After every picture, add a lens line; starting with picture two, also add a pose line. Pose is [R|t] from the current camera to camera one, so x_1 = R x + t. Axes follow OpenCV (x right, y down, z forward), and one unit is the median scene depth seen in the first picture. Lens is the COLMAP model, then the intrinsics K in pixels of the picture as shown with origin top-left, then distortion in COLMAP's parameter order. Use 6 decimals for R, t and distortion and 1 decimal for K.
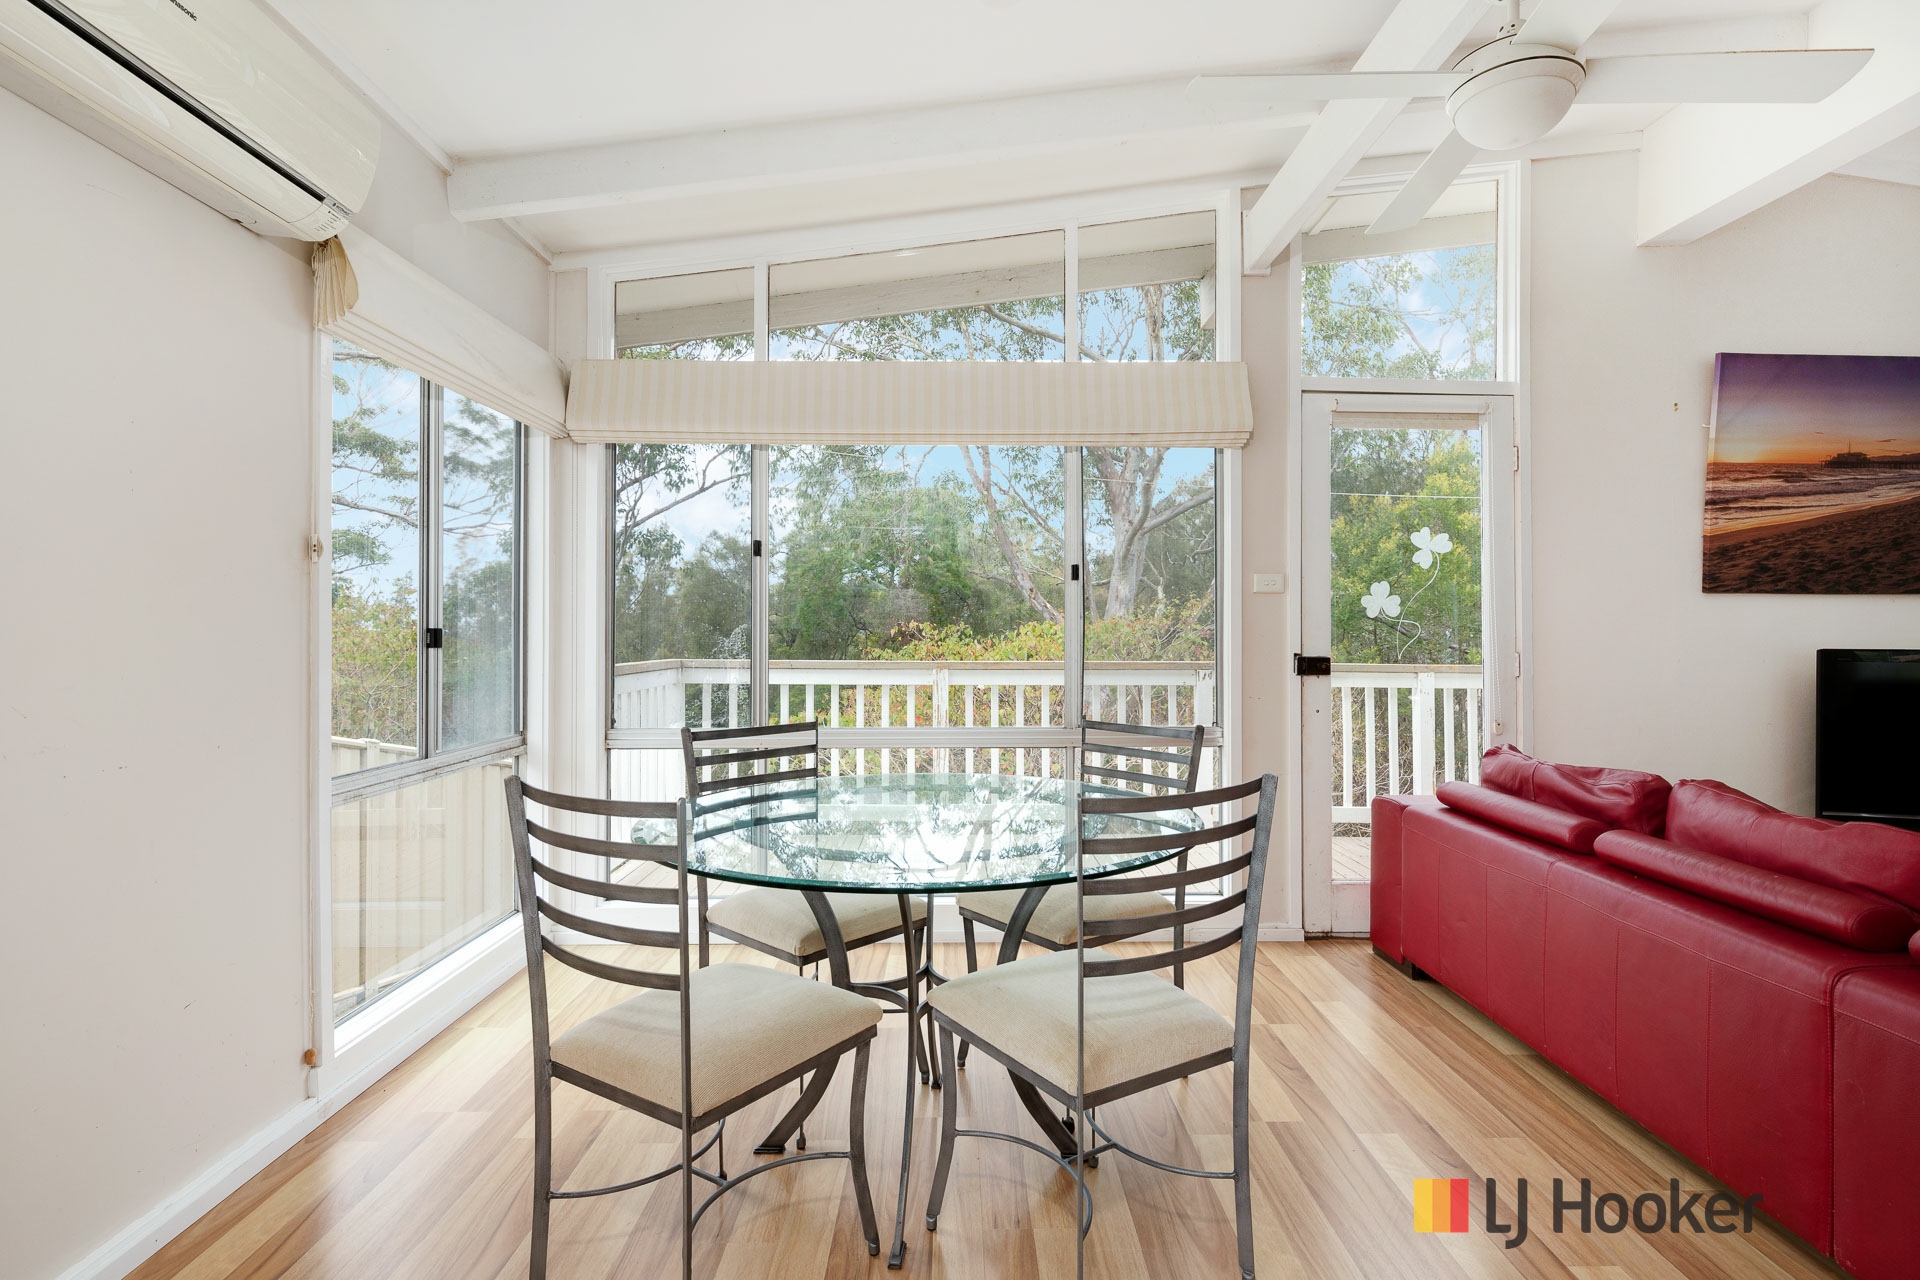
lens RADIAL K [[954.4, 0, 957.7], [0, 954.4, 644.8], [0, 0, 1]] dist [0.000049, 0.000015]
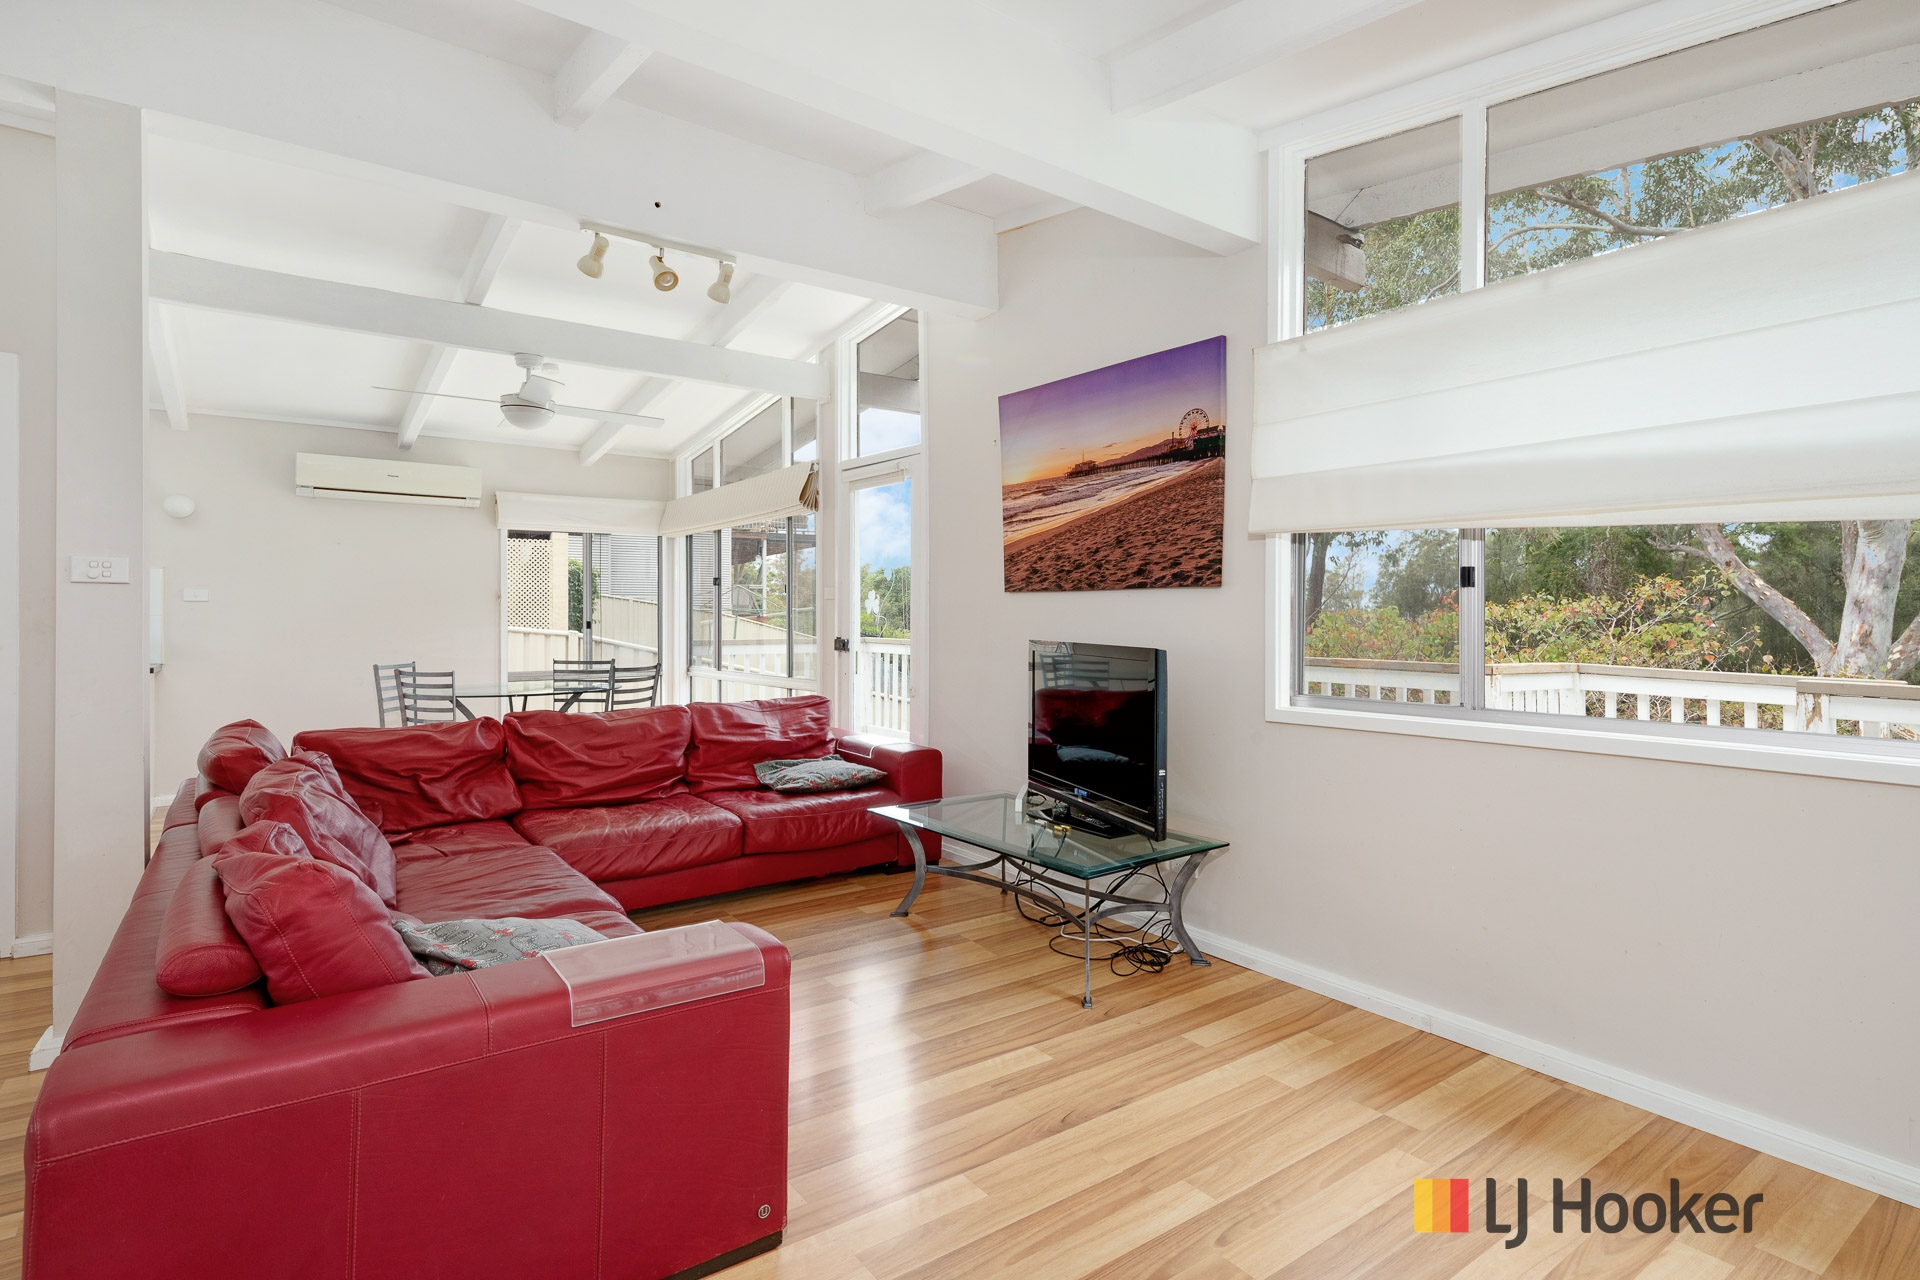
lens RADIAL K [[954.4, 0, 960.7], [0, 954.4, 634.0], [0, 0, 1]] dist [0.000049, 0.000015]
pose [[0.584919, 0.013742, -0.810975, 1.744909], [0.009865, 0.999662, 0.024055, -0.031208], [0.811031, -0.022070, 0.584586, 0.238191]]
